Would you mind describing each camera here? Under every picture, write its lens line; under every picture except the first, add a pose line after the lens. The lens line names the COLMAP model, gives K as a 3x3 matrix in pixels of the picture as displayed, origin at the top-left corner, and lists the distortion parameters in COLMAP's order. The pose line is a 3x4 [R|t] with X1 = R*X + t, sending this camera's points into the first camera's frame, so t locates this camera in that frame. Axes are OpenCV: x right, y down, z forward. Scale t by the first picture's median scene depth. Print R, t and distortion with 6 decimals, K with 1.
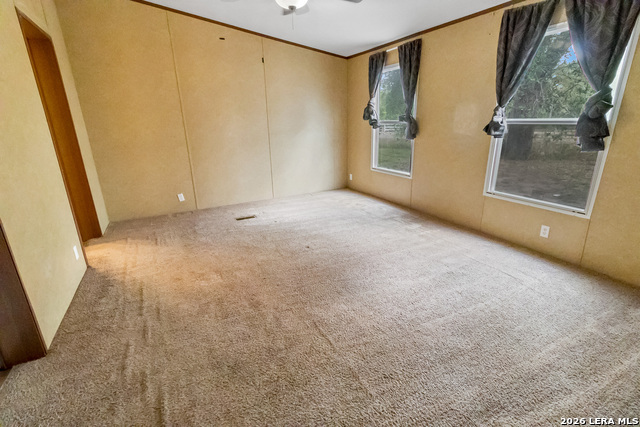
lens RADIAL K [[293.3, 0, 324.3], [0, 293.3, 205.5], [0, 0, 1]] dist [0.002223, 0.000195]
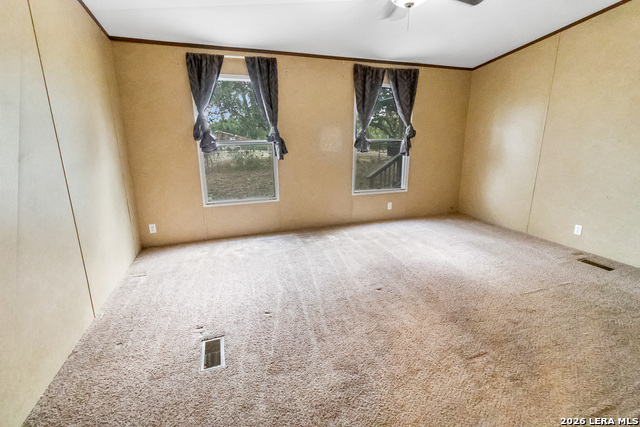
lens RADIAL K [[255.2, 0, 341.0], [0, 255.2, 205.2], [0, 0, 1]] dist [-0.000087, -0.000021]
pose [[0.192907, -0.198634, 0.960901, -0.555478], [0.296058, 0.945438, 0.136002, -0.154324], [-0.935487, 0.258247, 0.241189, 0.719928]]
